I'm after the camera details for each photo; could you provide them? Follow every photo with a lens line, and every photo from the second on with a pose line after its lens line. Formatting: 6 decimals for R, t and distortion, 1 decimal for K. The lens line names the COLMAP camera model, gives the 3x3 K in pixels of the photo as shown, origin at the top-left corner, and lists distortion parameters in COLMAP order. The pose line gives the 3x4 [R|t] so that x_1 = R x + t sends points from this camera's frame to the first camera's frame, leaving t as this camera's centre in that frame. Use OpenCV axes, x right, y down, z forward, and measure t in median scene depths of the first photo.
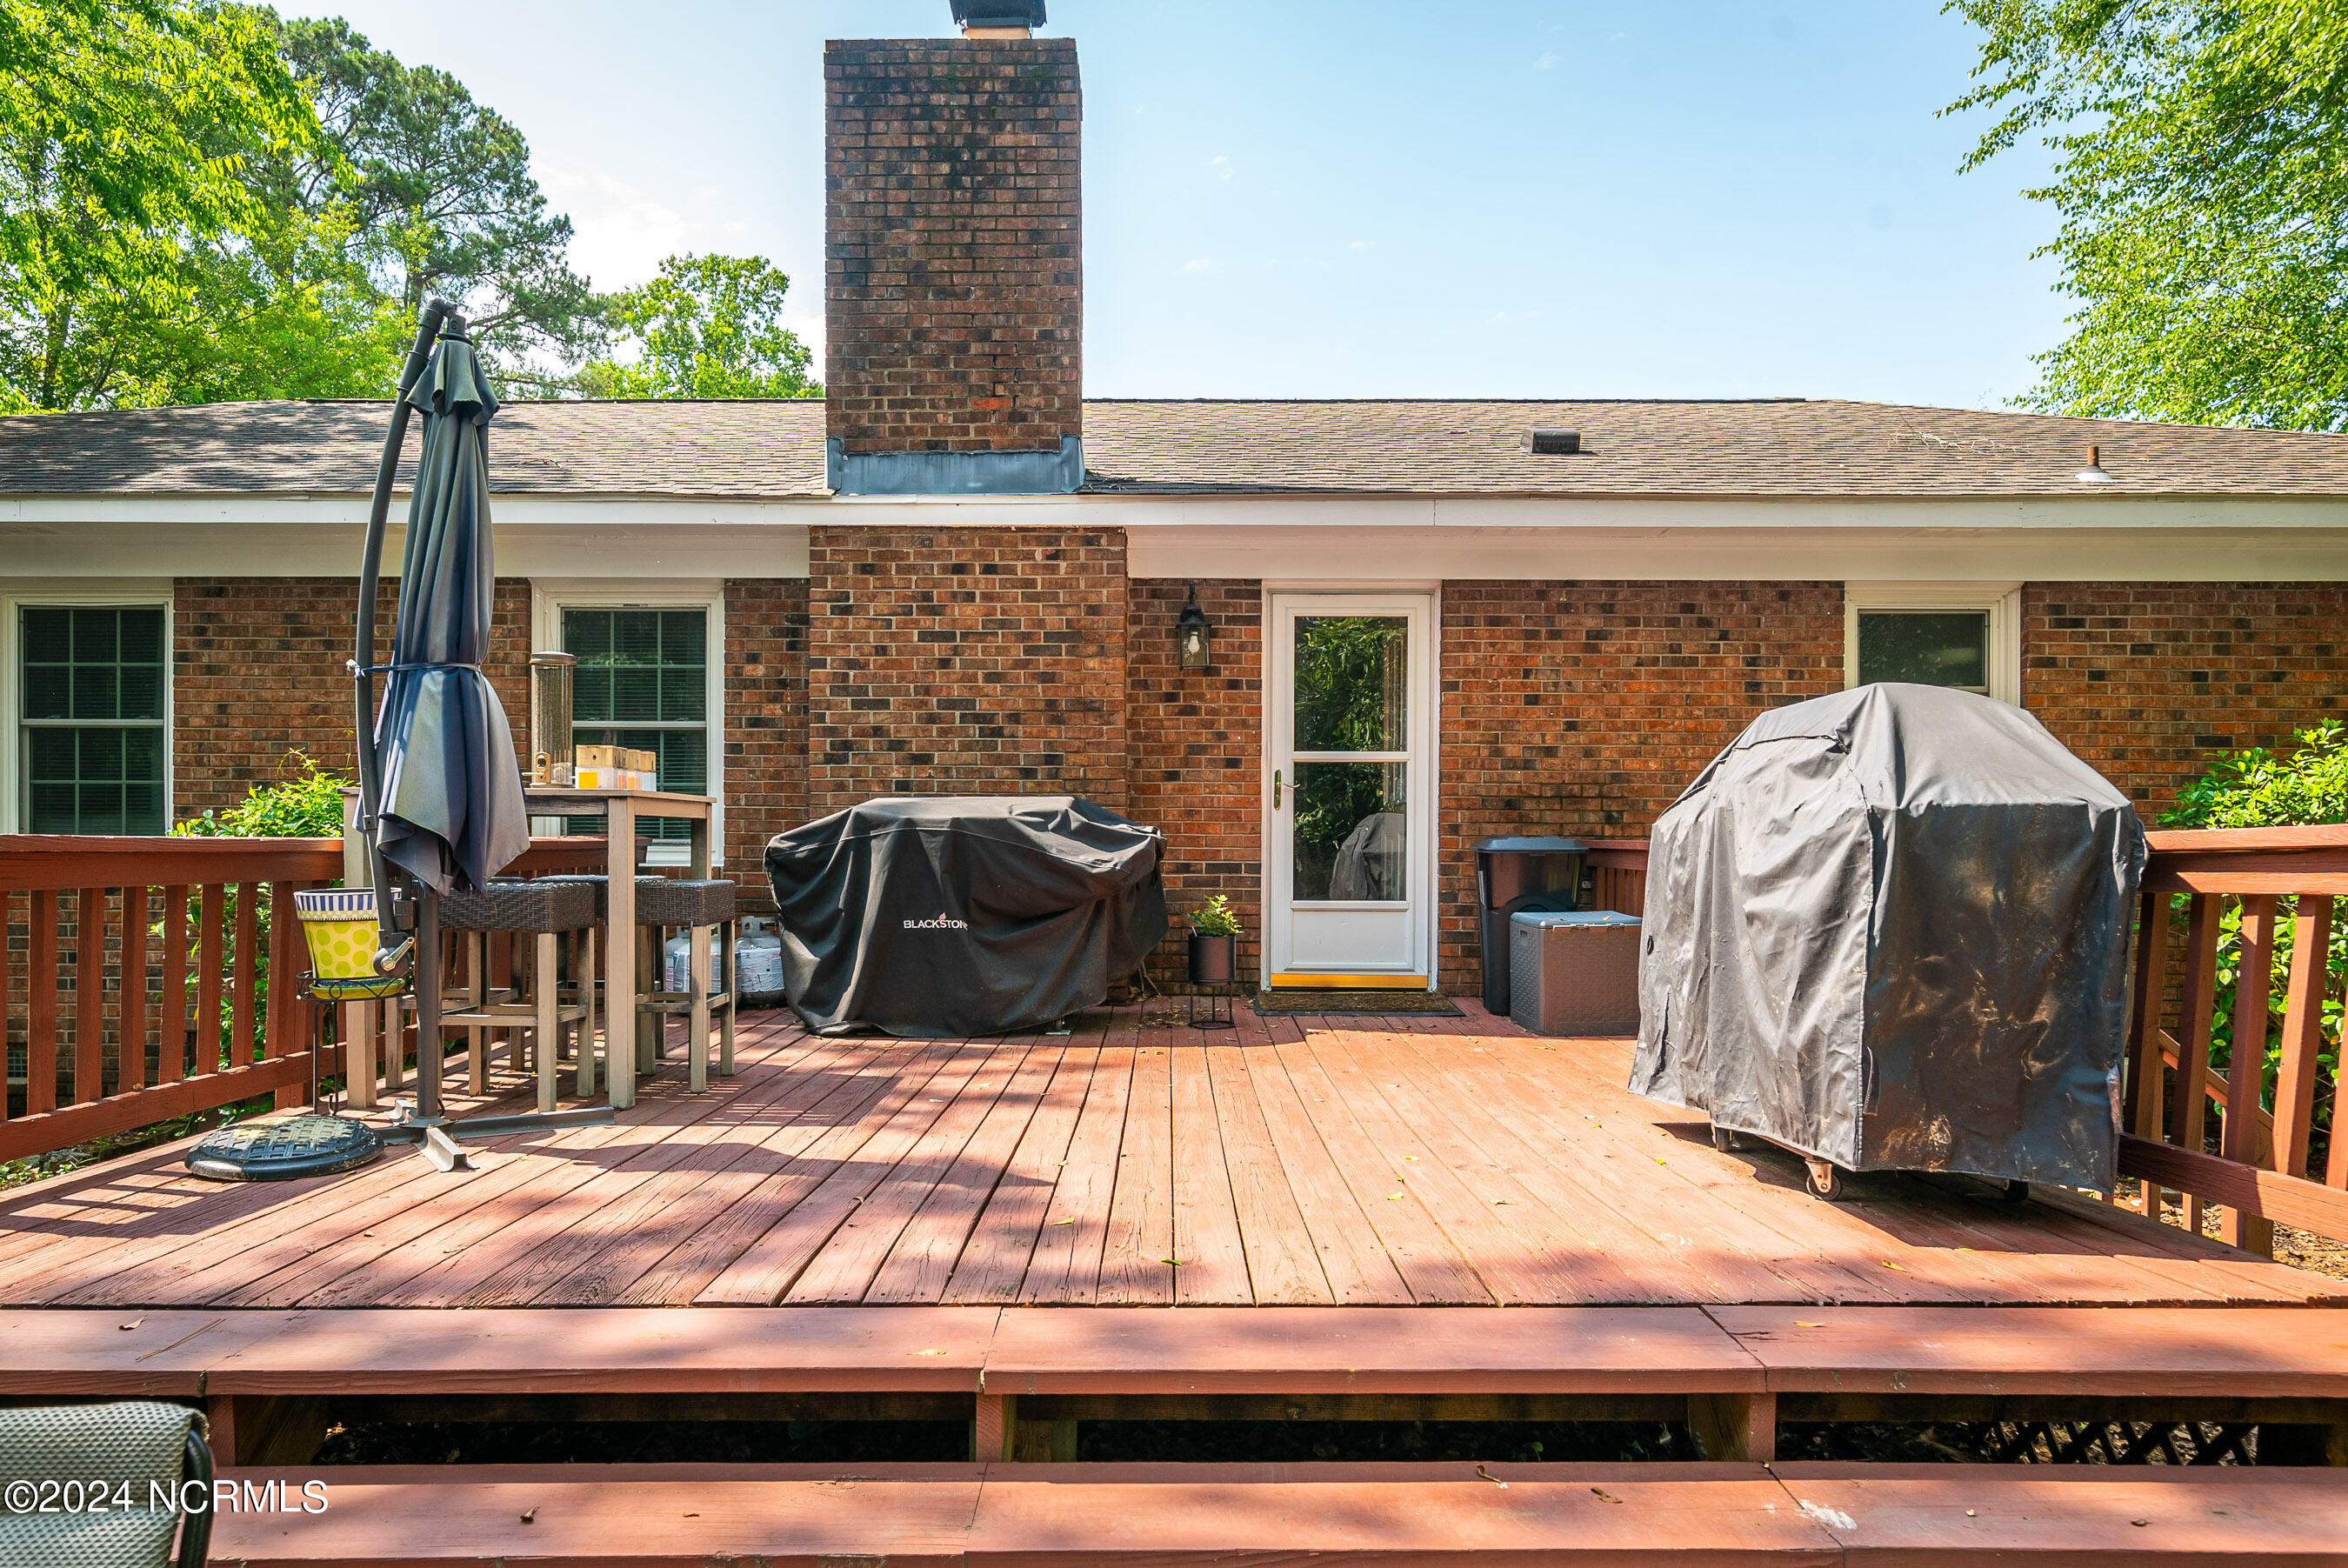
lens RADIAL K [[1452.3, 0, 1169.2], [0, 1452.3, 879.6], [0, 0, 1]] dist [0.002806, -0.005230]
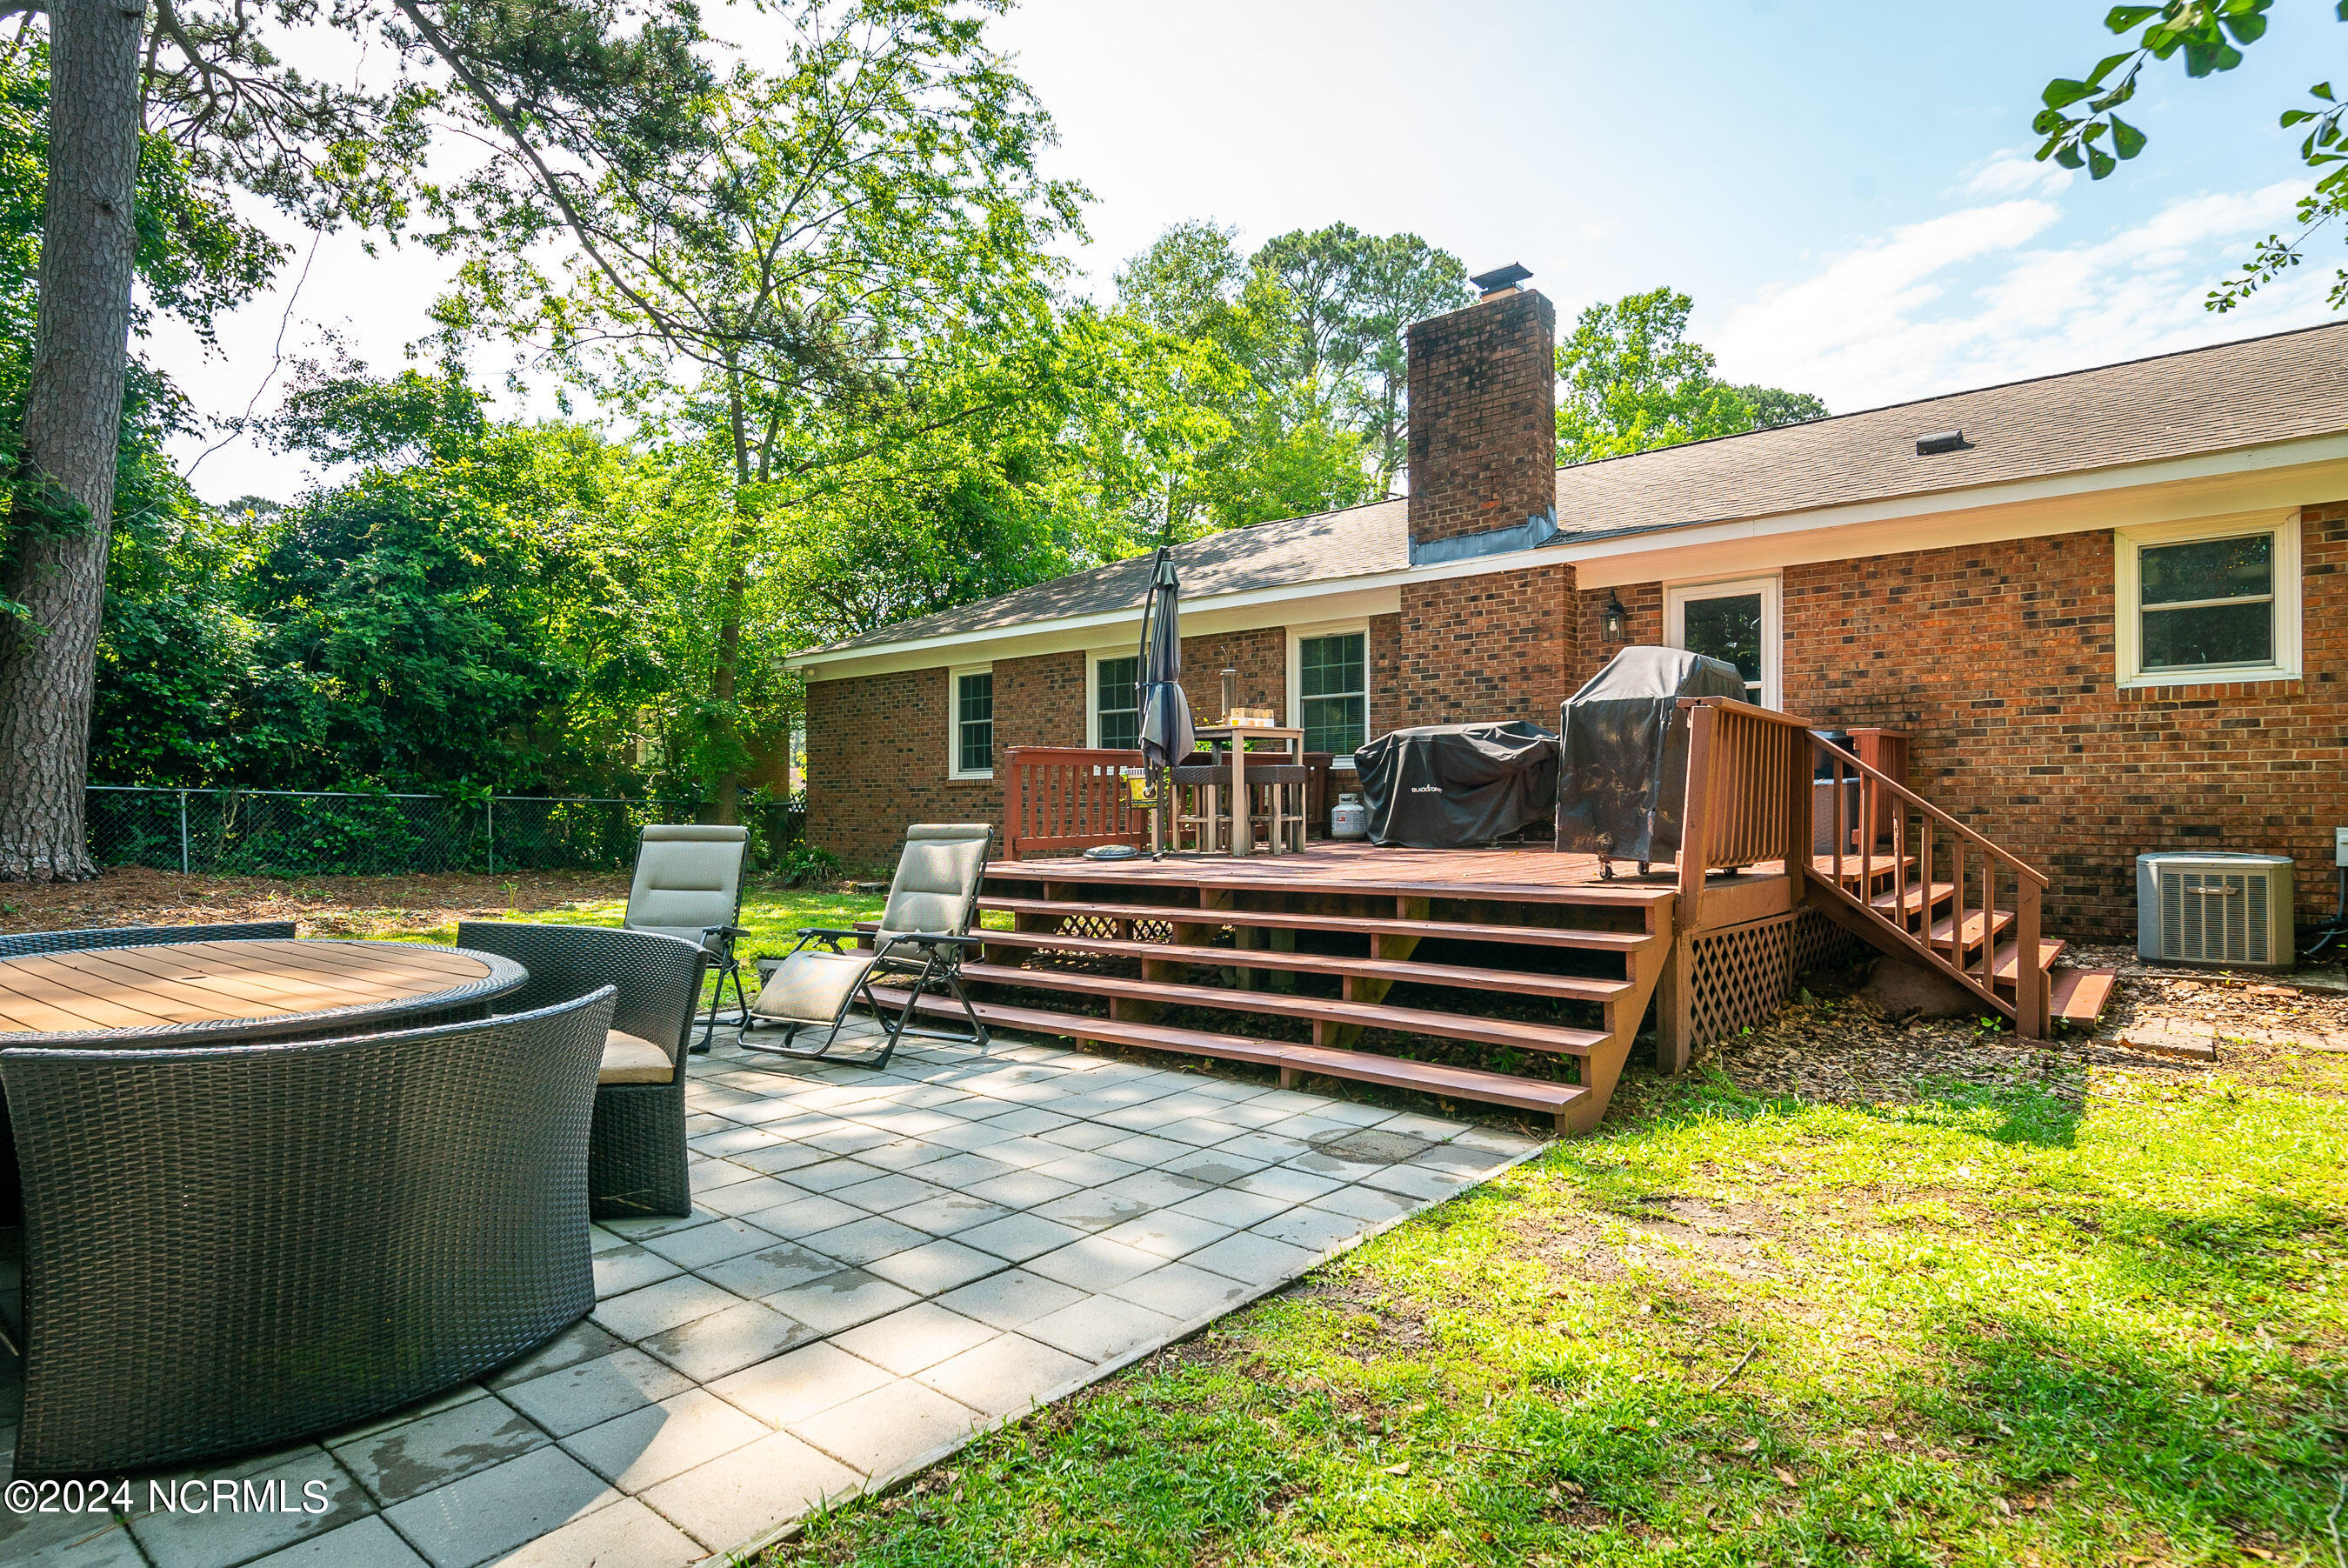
lens RADIAL K [[1219.2, 0, 1176.7], [0, 1219.2, 795.5], [0, 0, 1]] dist [-0.001706, 0.000262]
pose [[0.777106, -0.013538, -0.629224, 0.496678], [0.003019, 0.999837, -0.017783, 0.054474], [0.629363, 0.011920, 0.777020, -0.390773]]
